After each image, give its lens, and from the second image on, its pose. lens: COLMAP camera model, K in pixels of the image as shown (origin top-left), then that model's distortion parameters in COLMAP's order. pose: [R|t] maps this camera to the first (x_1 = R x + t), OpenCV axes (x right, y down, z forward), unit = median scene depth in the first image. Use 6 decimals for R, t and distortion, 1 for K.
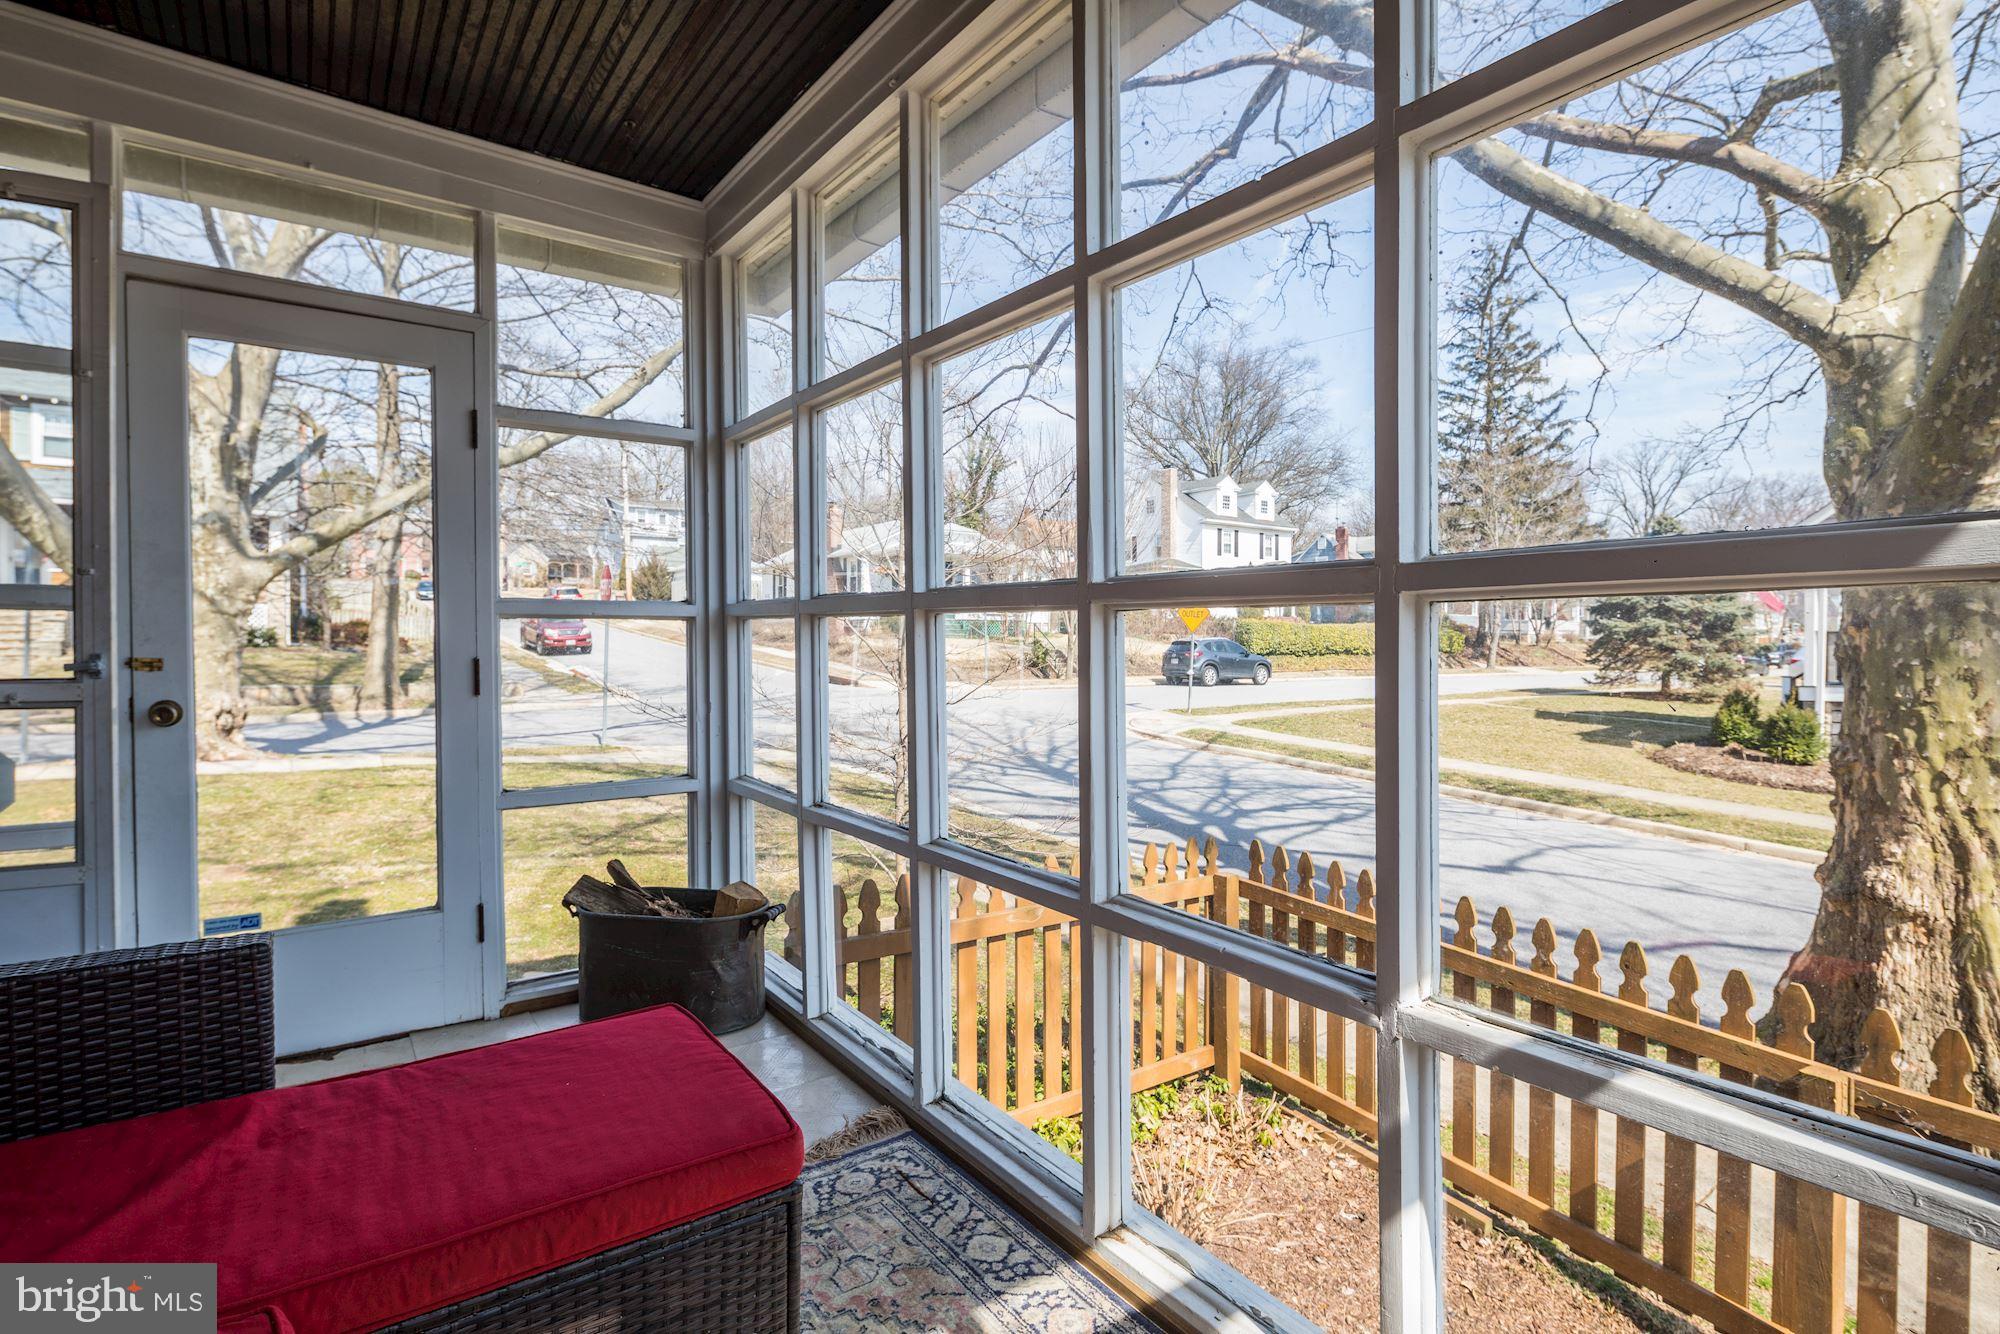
lens RADIAL K [[965.5, 0, 993.1], [0, 965.5, 657.3], [0, 0, 1]] dist [0.013045, -0.003111]
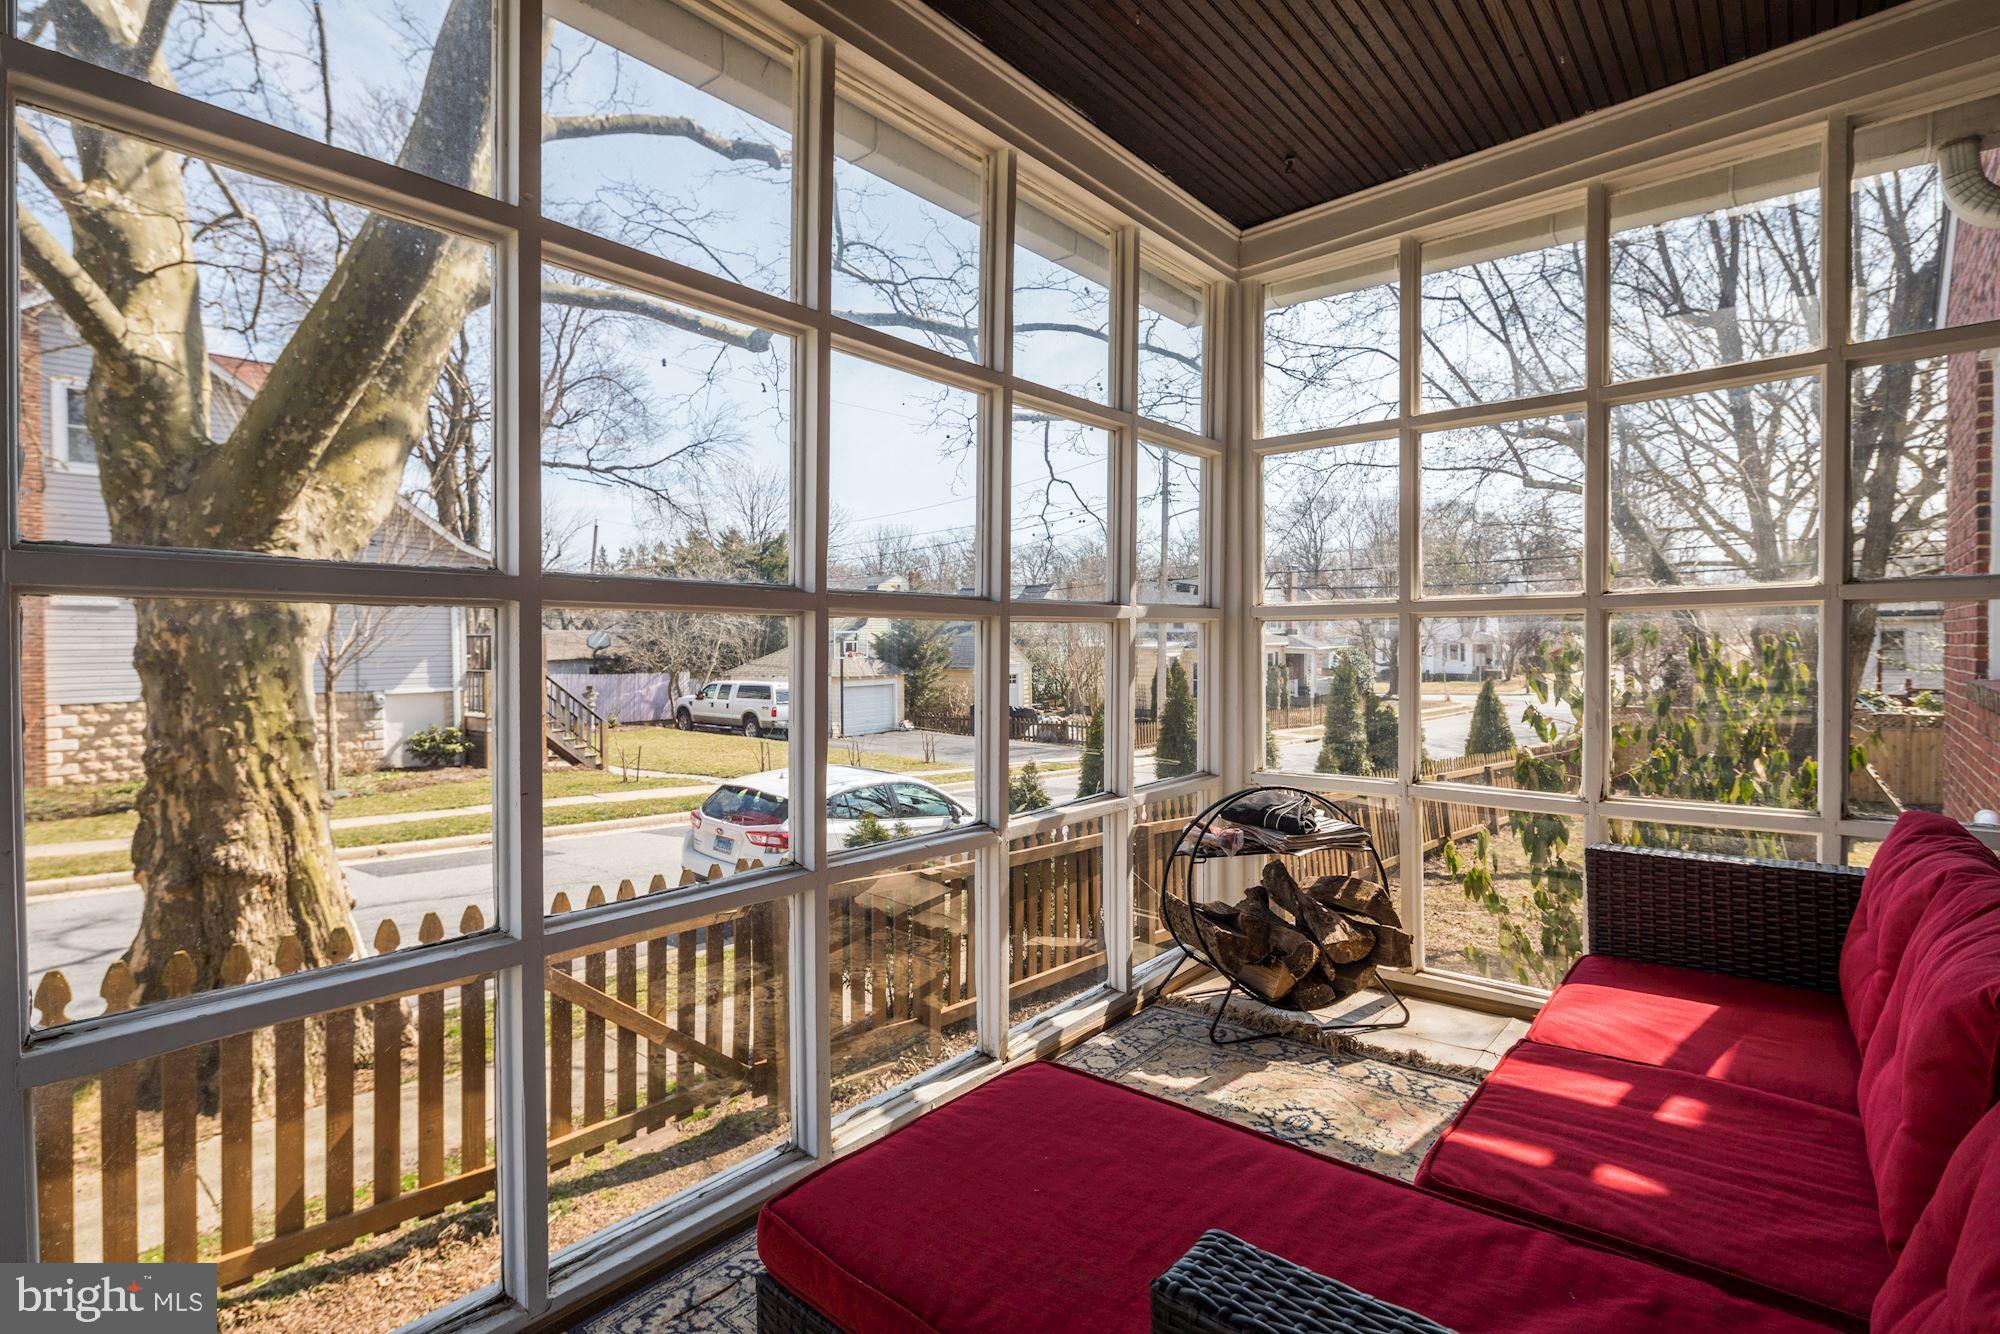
lens RADIAL K [[965.5, 0, 993.4], [0, 965.5, 651.3], [0, 0, 1]] dist [0.013045, -0.003111]
pose [[-0.219818, -0.009727, 0.975492, -0.387903], [0.021976, 0.999647, 0.014919, -0.007230], [-0.975293, 0.024717, -0.219527, 0.382875]]
